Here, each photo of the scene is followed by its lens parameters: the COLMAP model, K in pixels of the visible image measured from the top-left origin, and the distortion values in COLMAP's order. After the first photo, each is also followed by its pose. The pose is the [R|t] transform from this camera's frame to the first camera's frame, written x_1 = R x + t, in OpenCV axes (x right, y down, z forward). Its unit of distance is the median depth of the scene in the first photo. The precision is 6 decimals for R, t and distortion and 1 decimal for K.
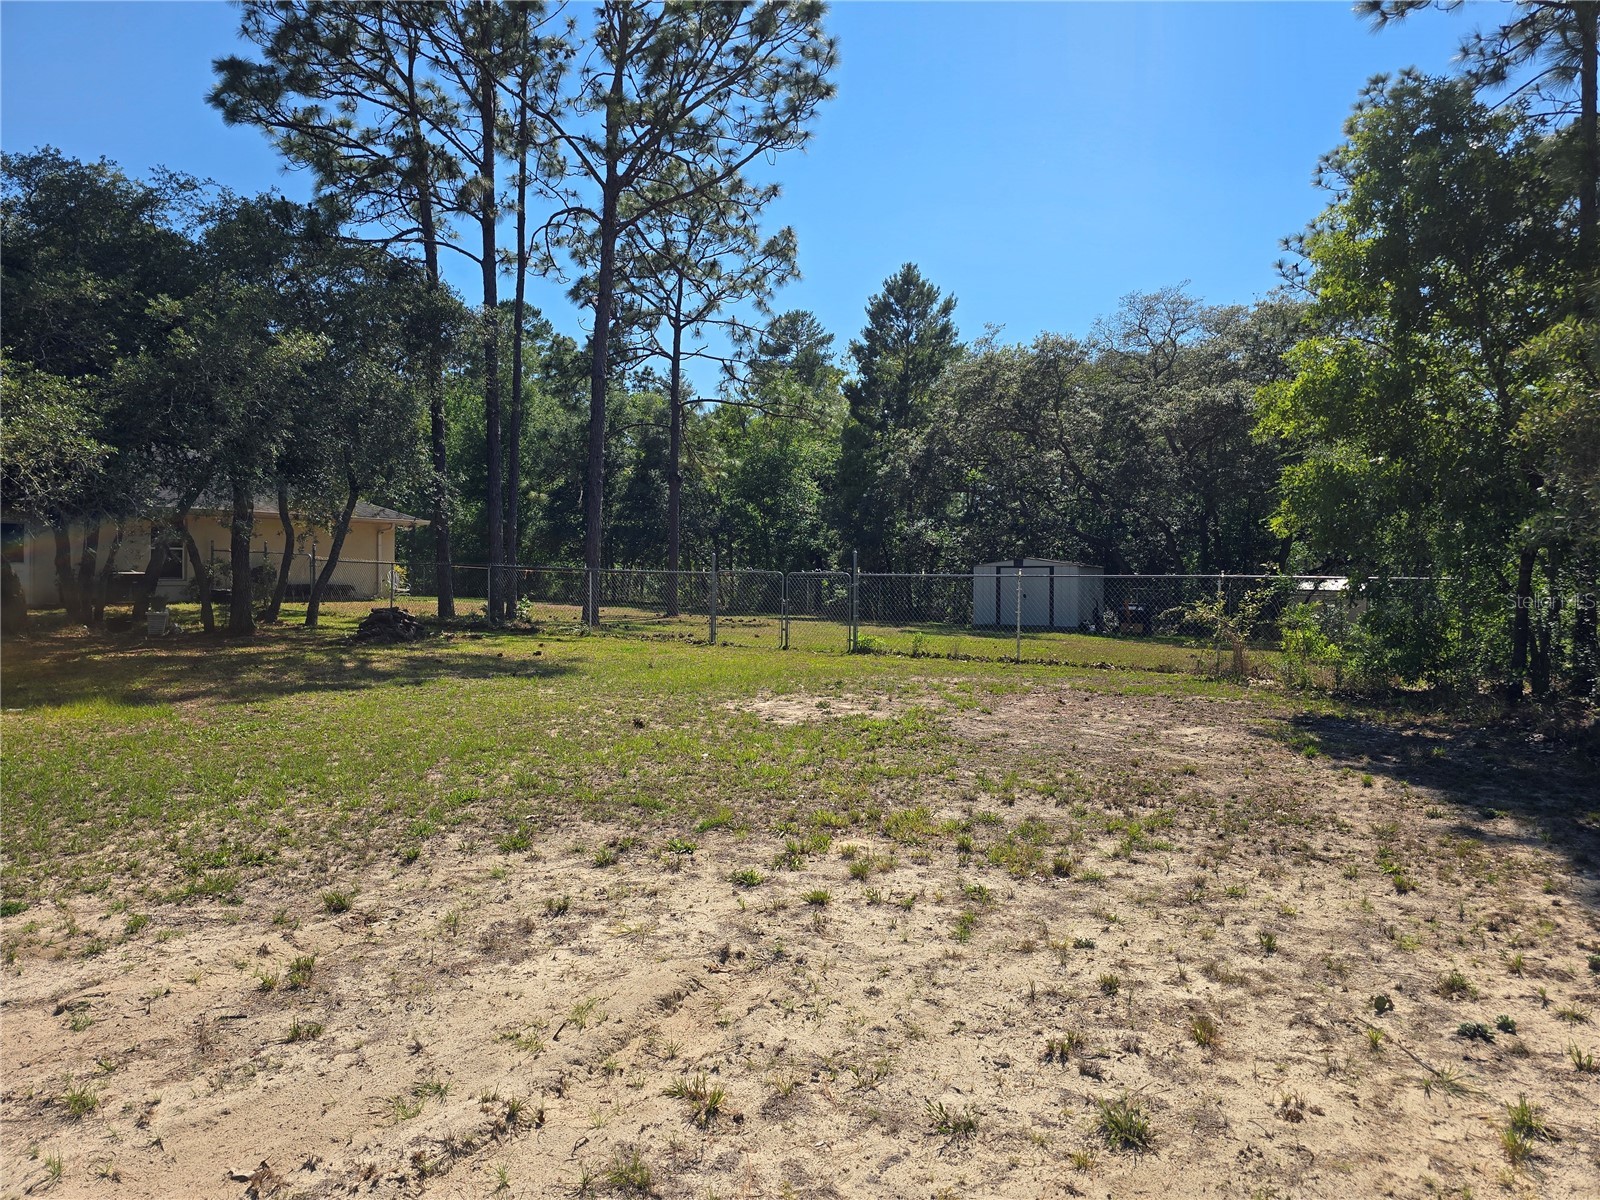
lens RADIAL K [[1083.5, 0, 801.5], [0, 1083.5, 597.5], [0, 0, 1]] dist [-0.005948, -0.001805]
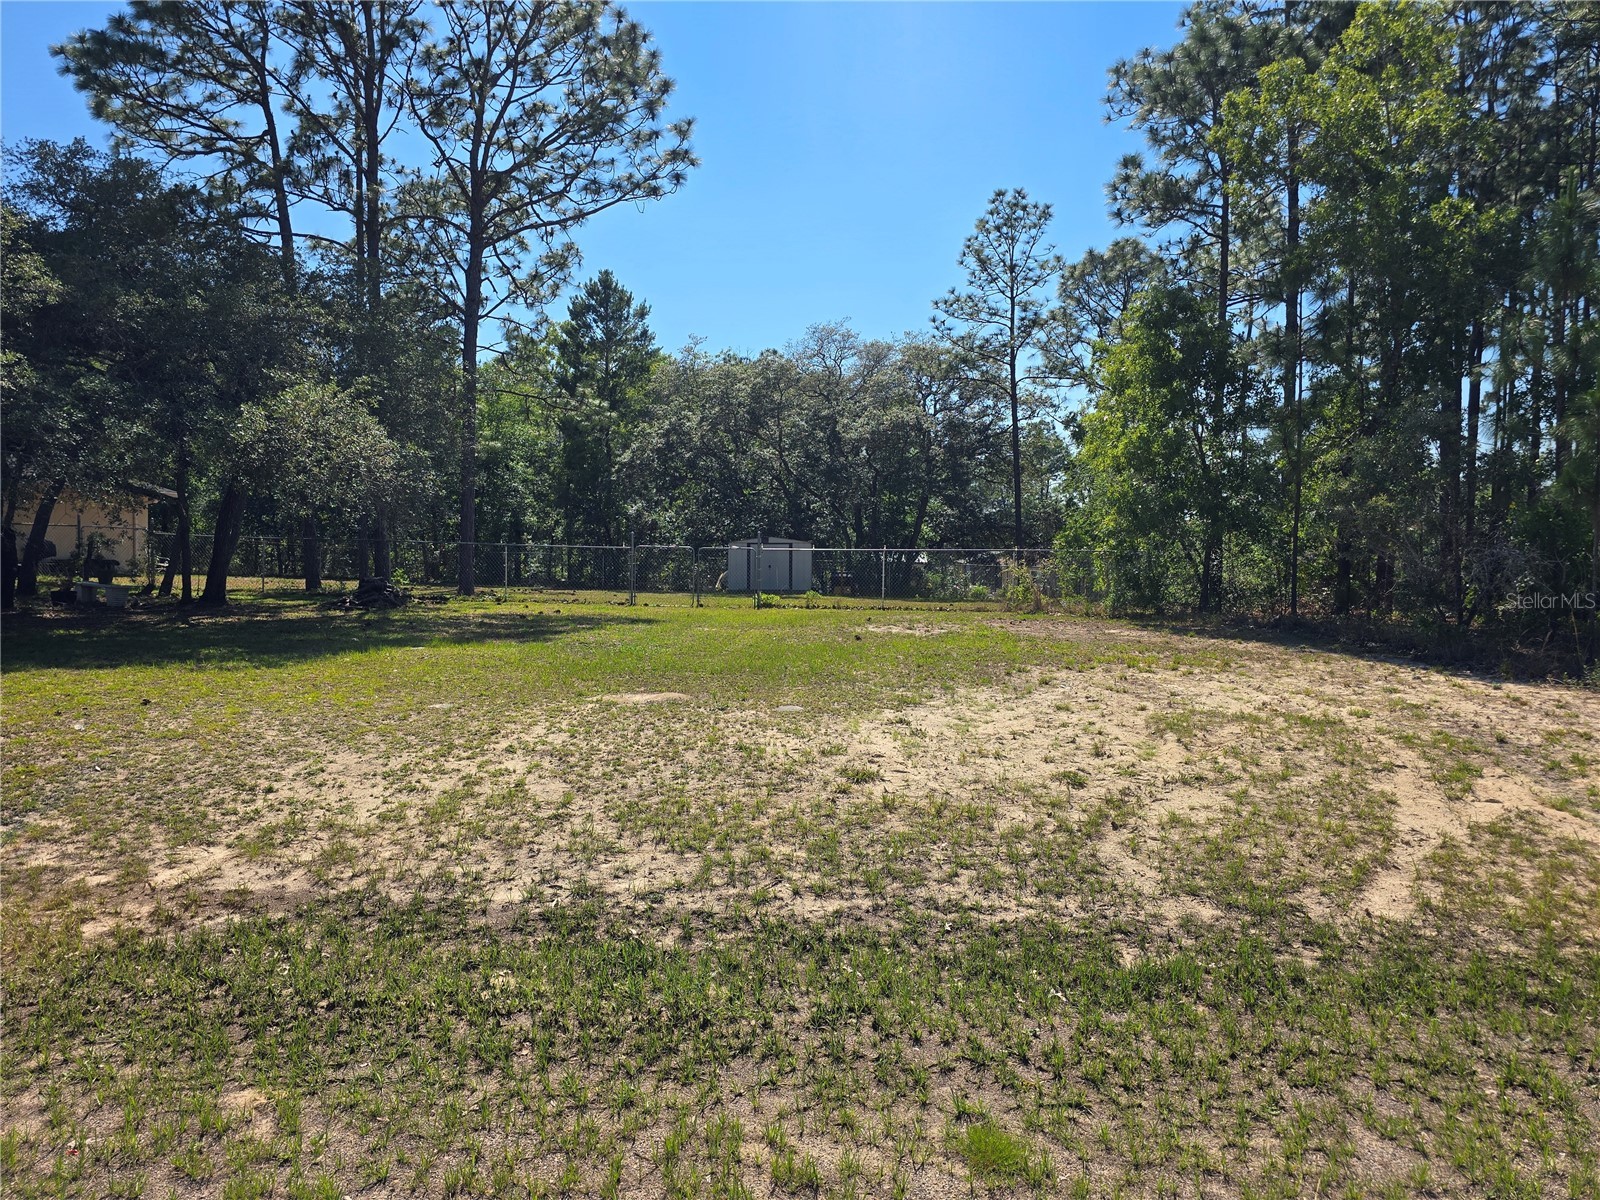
lens RADIAL K [[1083.5, 0, 798.0], [0, 1083.5, 599.5], [0, 0, 1]] dist [-0.005948, -0.001805]
pose [[0.899055, -0.006255, 0.437791, -0.232496], [-0.004956, 0.999689, 0.024460, 0.004013], [-0.437808, -0.024160, 0.898744, -0.106051]]
